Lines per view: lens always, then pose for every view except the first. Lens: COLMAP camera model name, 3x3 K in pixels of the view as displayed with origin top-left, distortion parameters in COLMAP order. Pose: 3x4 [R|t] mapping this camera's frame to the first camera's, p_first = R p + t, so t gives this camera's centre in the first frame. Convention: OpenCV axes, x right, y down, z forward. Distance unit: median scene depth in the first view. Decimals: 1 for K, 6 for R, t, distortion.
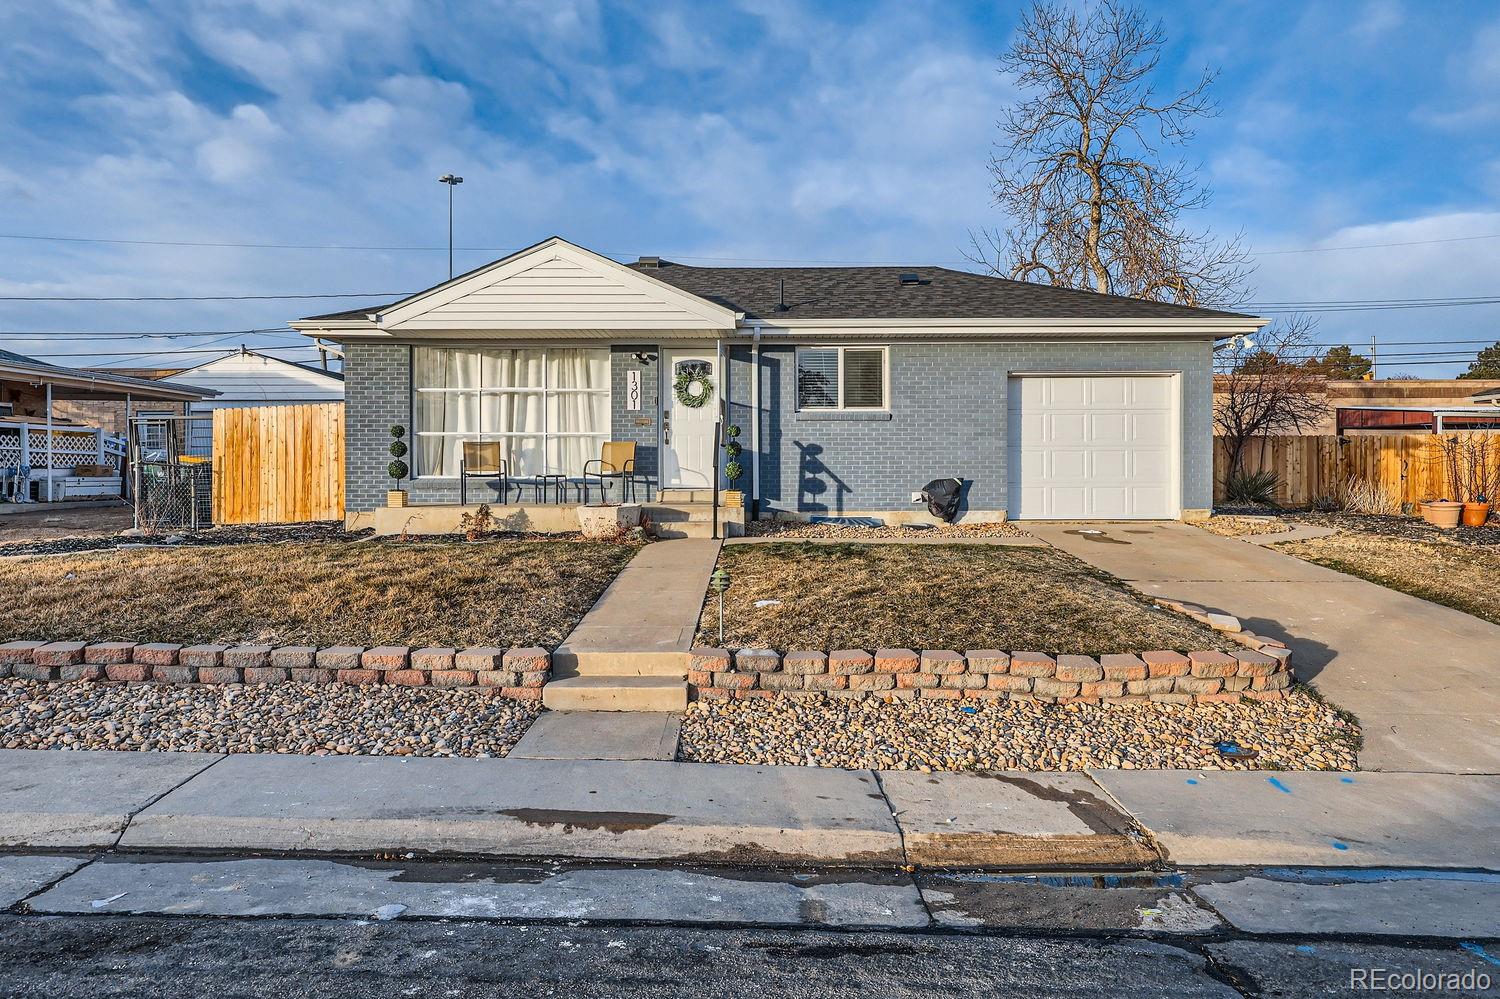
lens RADIAL K [[926.5, 0, 747.8], [0, 926.5, 473.1], [0, 0, 1]] dist [0.003556, 0.000544]
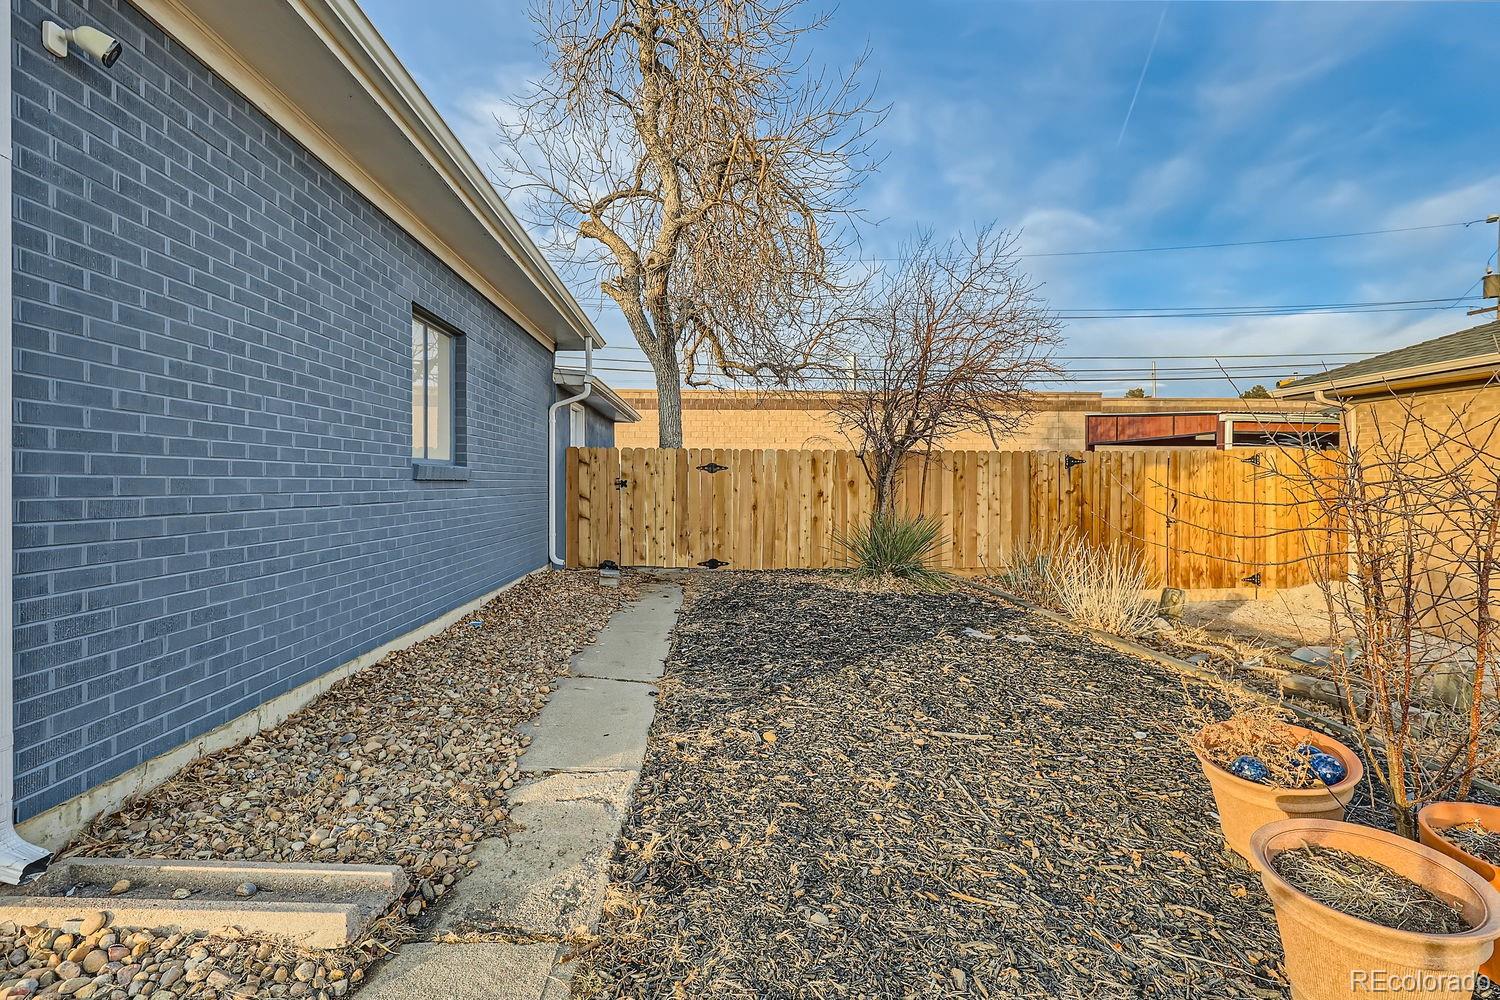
lens RADIAL K [[704.6, 0, 750.5], [0, 704.6, 491.5], [0, 0, 1]] dist [0.005362, -0.002511]
pose [[0.998511, 0.002227, 0.054514, 0.643563], [-0.002093, 0.999995, -0.002511, -0.021225], [-0.054519, 0.002394, 0.998510, 0.878136]]
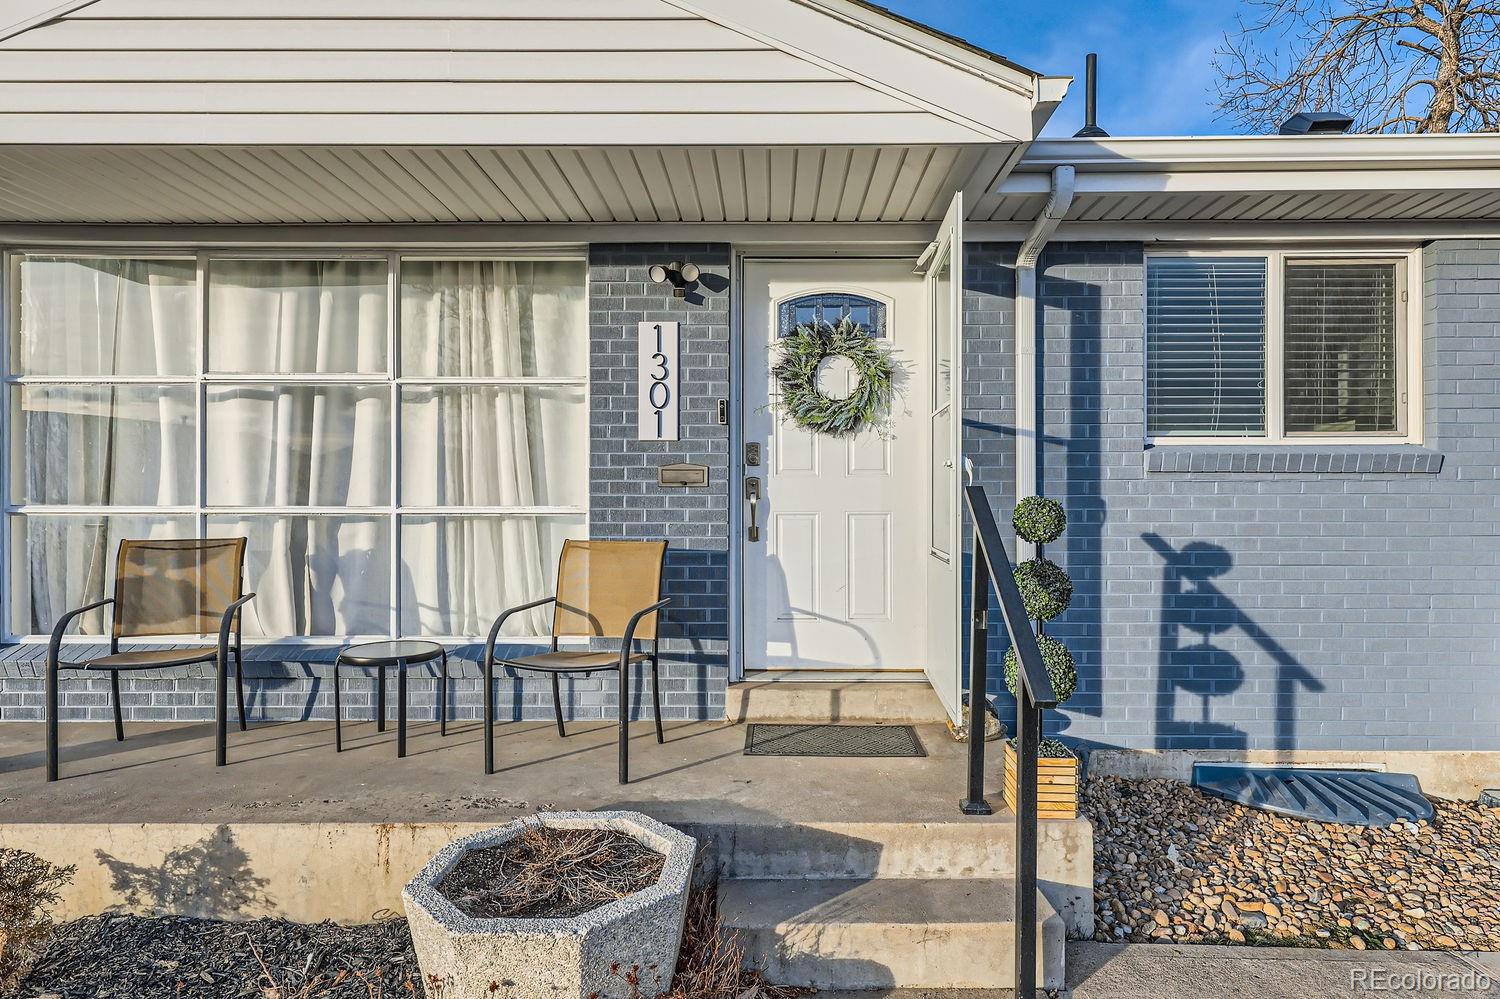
lens RADIAL K [[866.5, 0, 752.3], [0, 866.5, 491.8], [0, 0, 1]] dist [-0.004963, -0.001291]
pose [[0.999826, 0.000399, -0.018645, -0.083223], [-0.000370, 0.999999, 0.001610, -0.050248], [0.018645, -0.001603, 0.999825, 0.689793]]
